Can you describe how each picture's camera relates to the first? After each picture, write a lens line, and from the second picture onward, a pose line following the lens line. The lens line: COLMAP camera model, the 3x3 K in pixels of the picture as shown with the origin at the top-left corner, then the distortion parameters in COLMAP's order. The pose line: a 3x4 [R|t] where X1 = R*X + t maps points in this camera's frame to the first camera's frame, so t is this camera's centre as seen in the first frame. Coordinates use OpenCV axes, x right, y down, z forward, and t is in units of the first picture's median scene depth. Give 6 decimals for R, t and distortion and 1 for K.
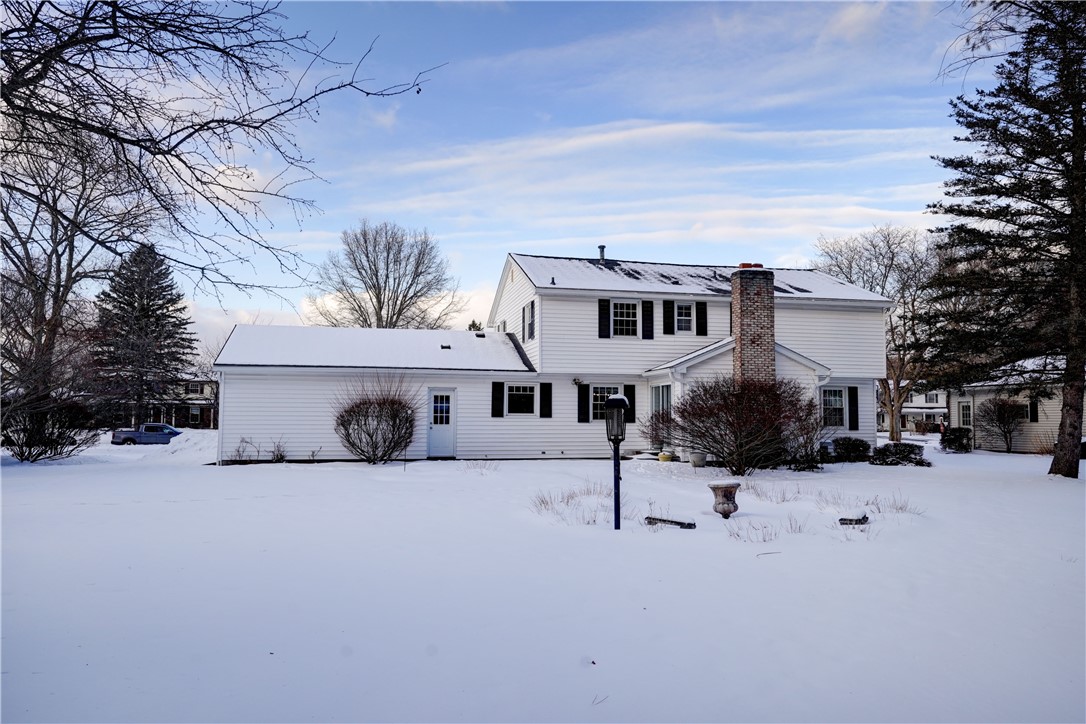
lens RADIAL K [[800.2, 0, 545.0], [0, 800.2, 365.2], [0, 0, 1]] dist [-0.002527, -0.000192]
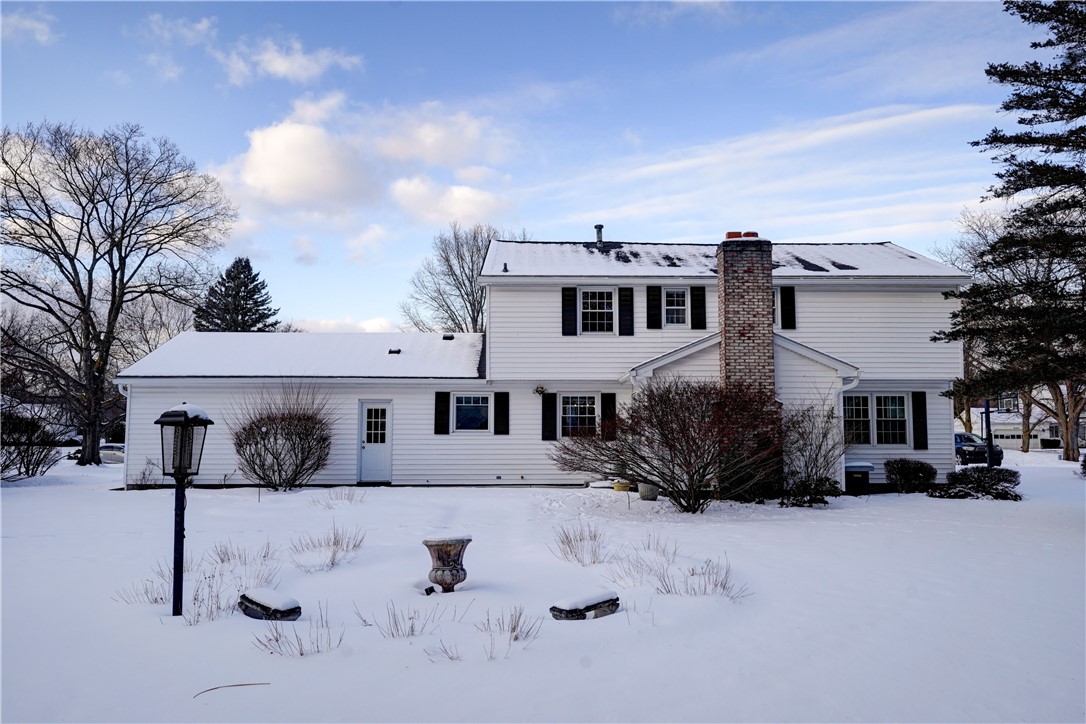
lens RADIAL K [[840.9, 0, 540.8], [0, 840.9, 358.1], [0, 0, 1]] dist [-0.000081, 0.001828]
pose [[0.978914, -0.022278, -0.203052, 0.216977], [0.017735, 0.999551, -0.024166, 0.008737], [0.203499, 0.020056, 0.978870, 0.165415]]
